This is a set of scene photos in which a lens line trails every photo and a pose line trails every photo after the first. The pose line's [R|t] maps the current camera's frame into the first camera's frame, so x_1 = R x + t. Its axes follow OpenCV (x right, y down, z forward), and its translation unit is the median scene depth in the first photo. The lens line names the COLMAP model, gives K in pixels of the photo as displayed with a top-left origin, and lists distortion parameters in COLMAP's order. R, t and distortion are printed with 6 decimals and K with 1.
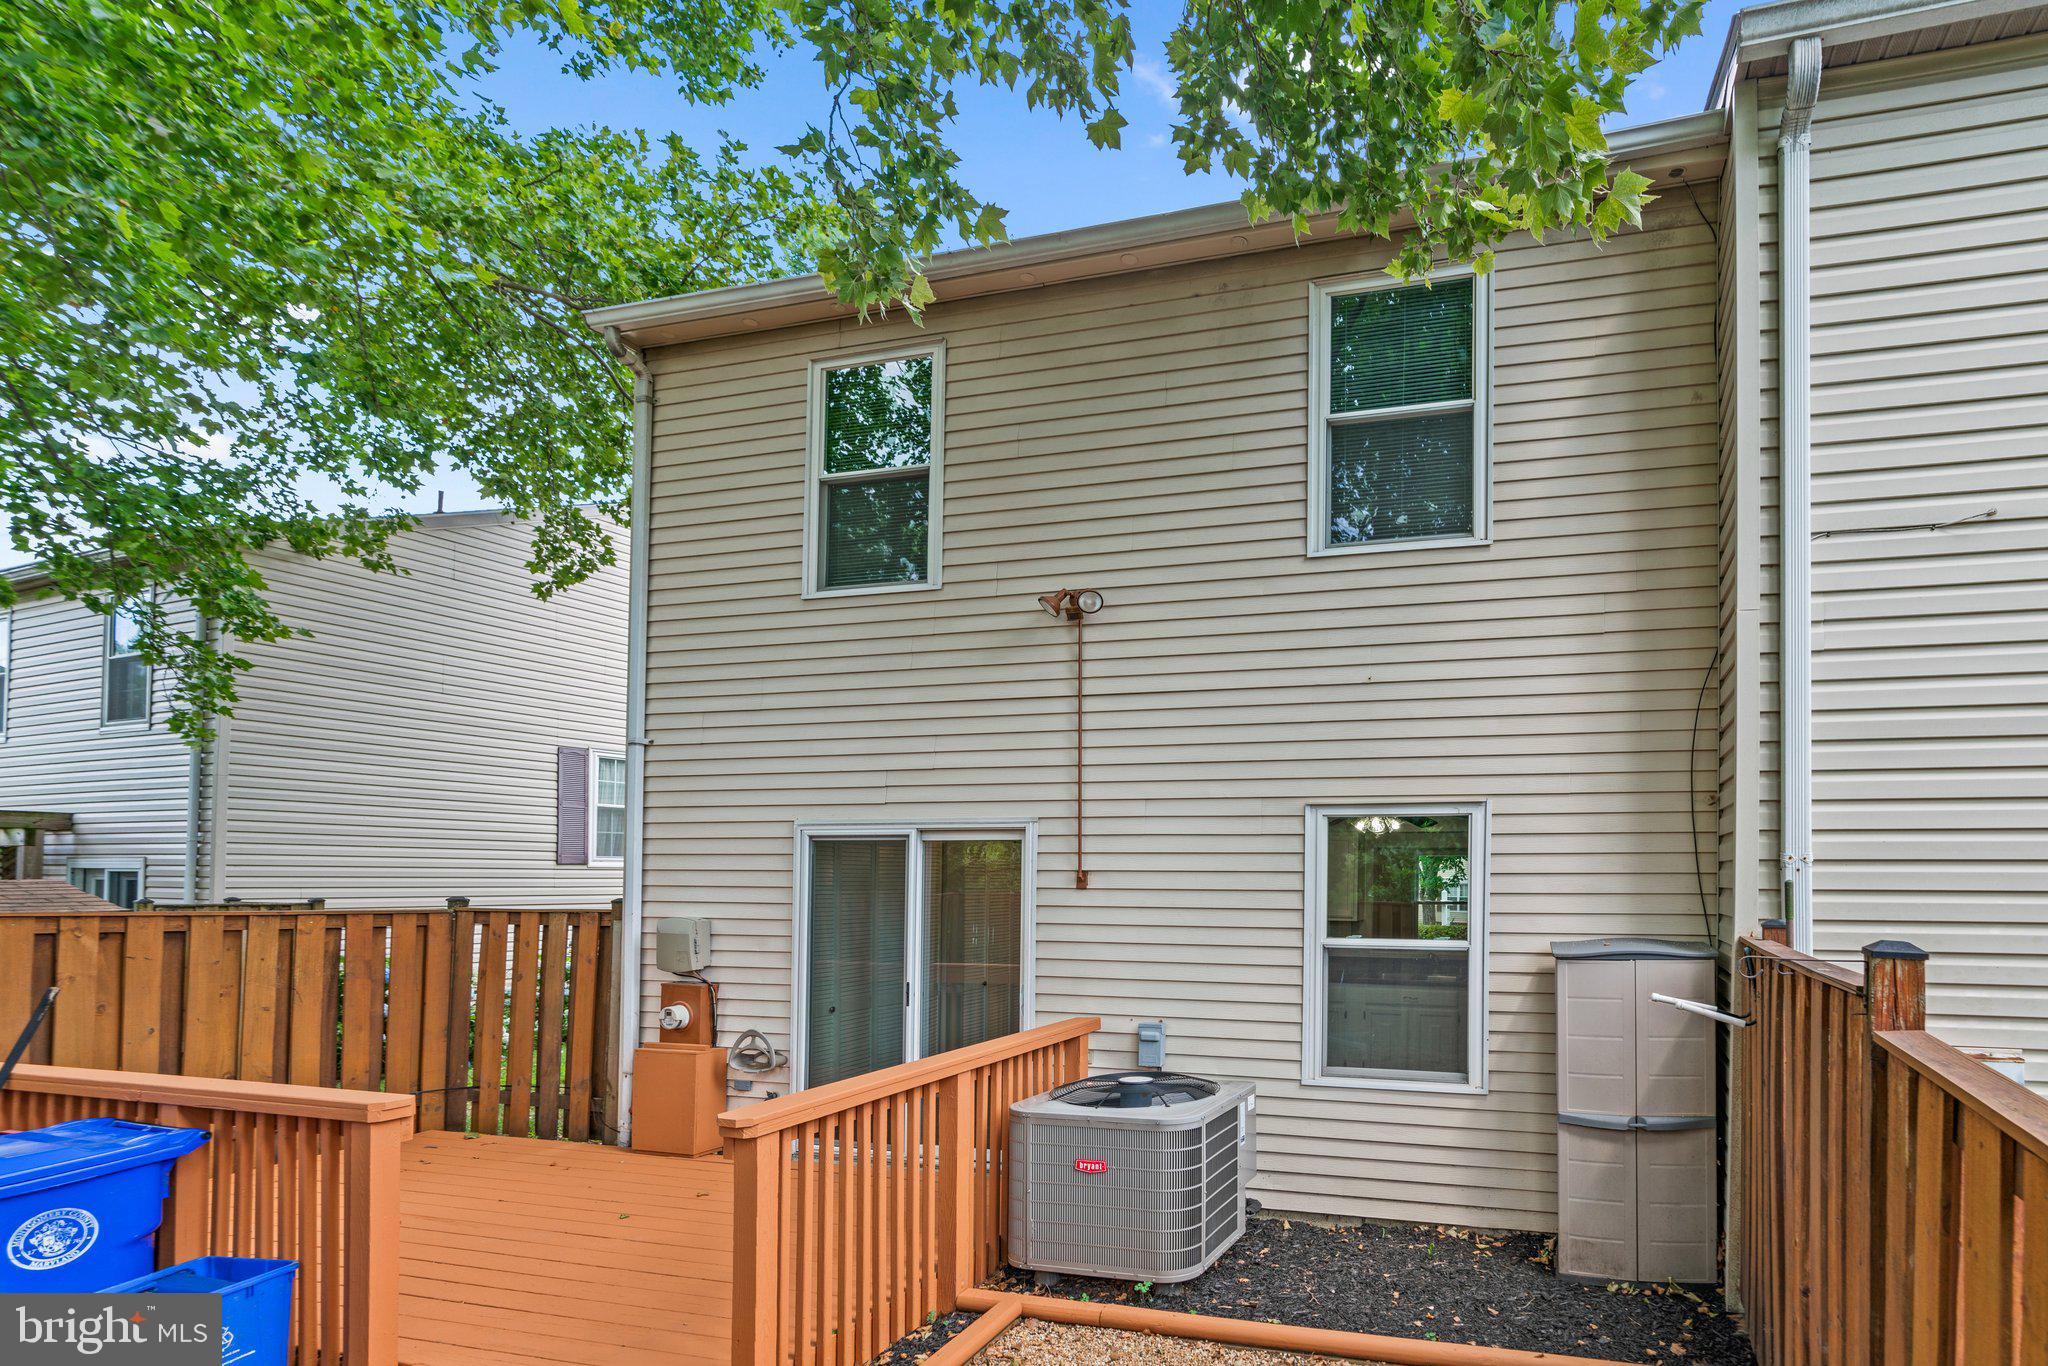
lens RADIAL K [[920.4, 0, 1180.9], [0, 920.4, 694.9], [0, 0, 1]] dist [-0.003014, -0.000076]
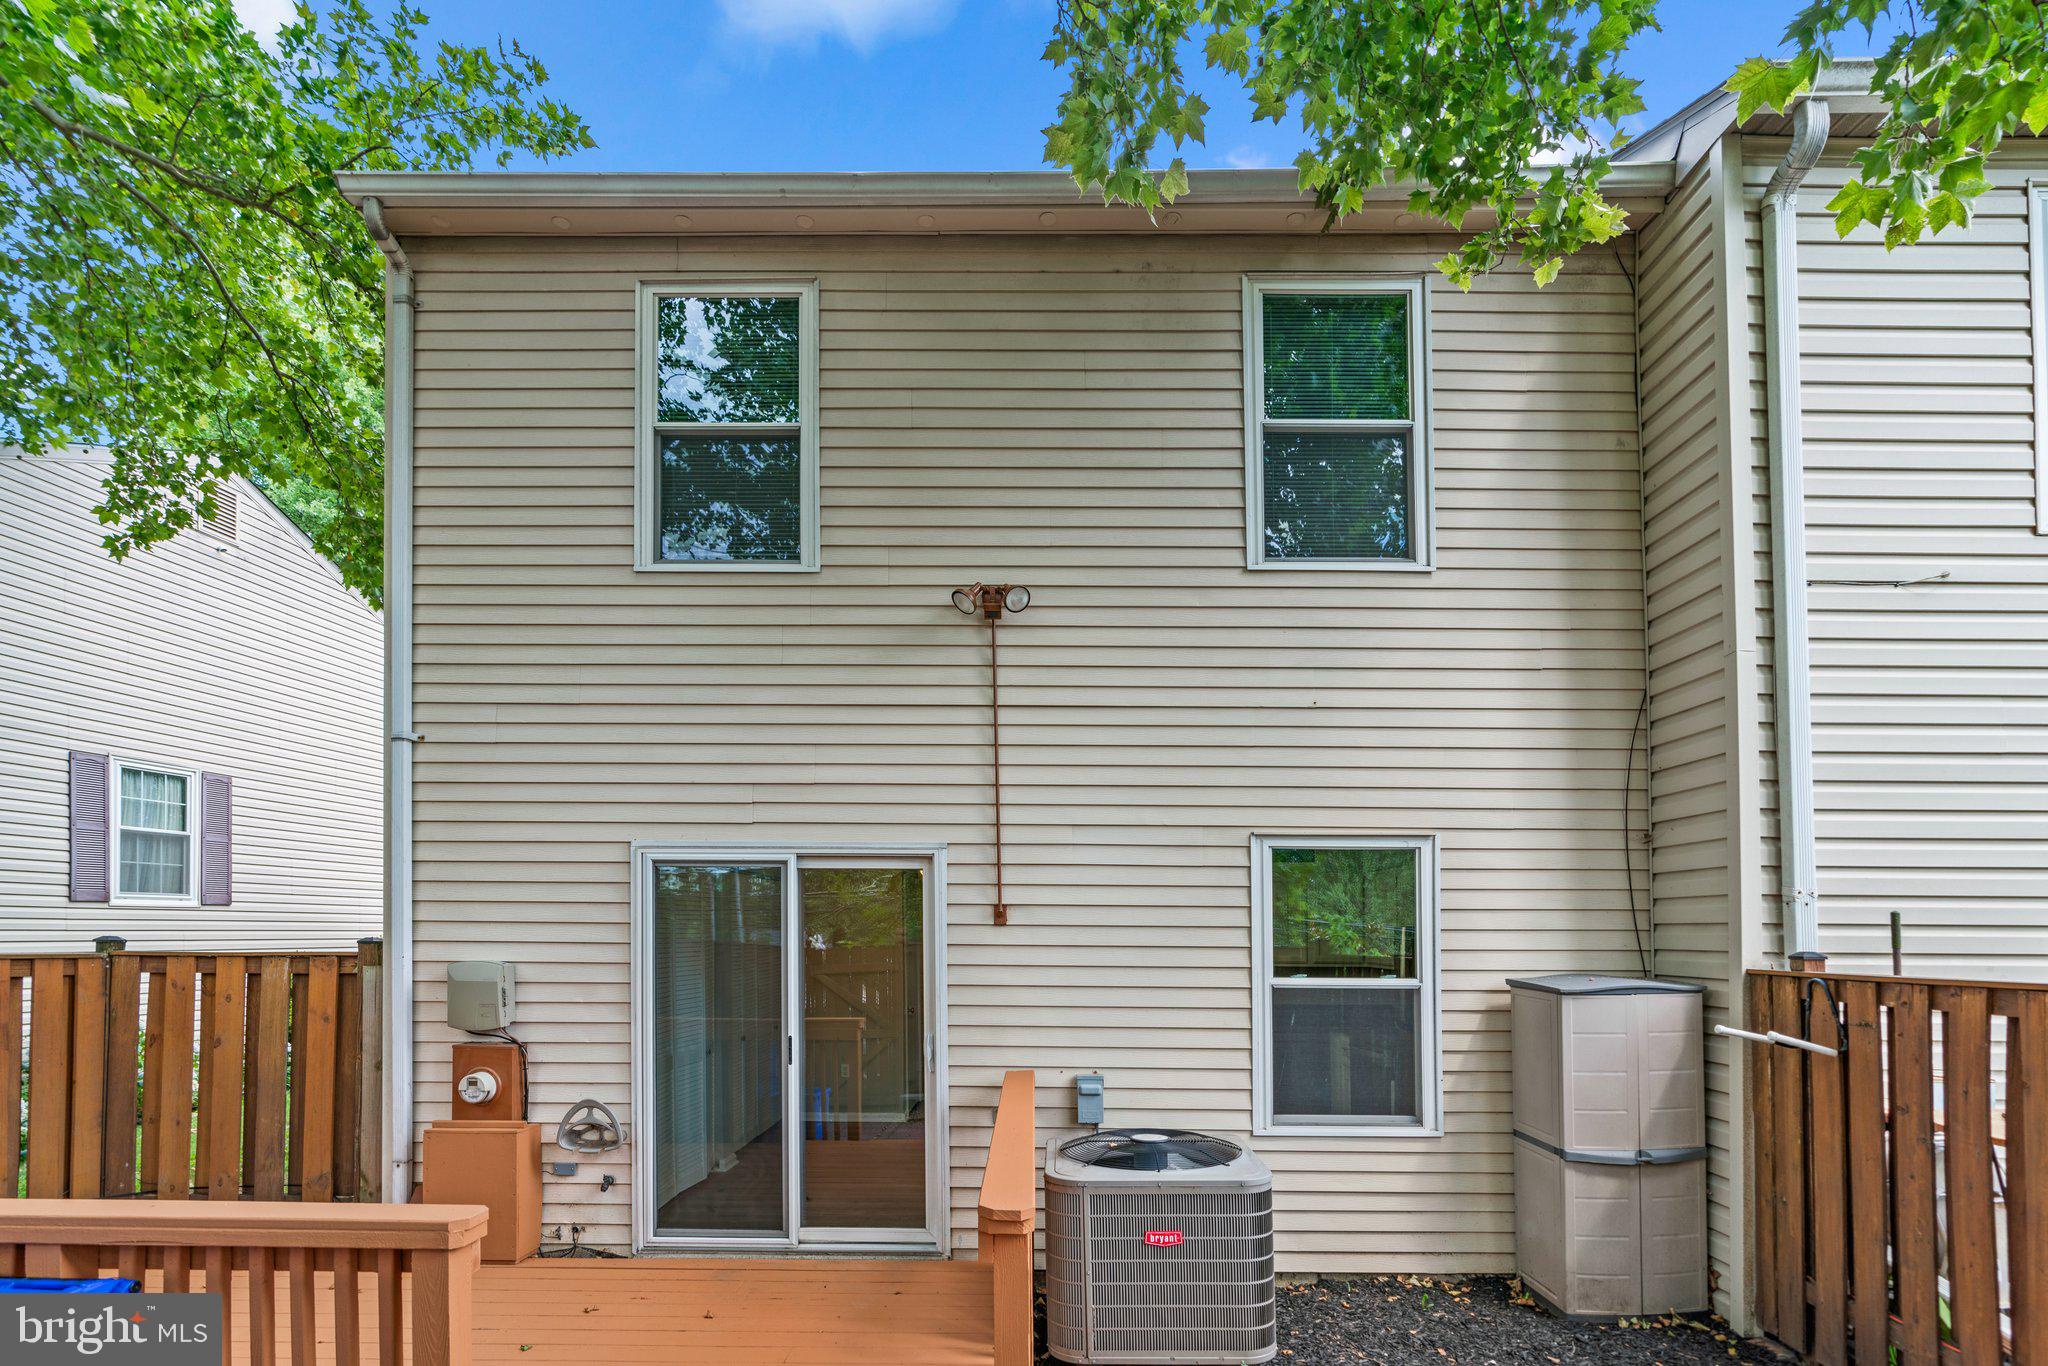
lens RADIAL K [[954.8, 0, 869.1], [0, 954.8, 751.2], [0, 0, 1]] dist [-0.002575, -0.000475]
pose [[0.974076, 0.044112, 0.221878, -0.426506], [-0.046656, 0.998892, 0.006236, 0.043929], [-0.221357, -0.016426, 0.975054, 0.138774]]
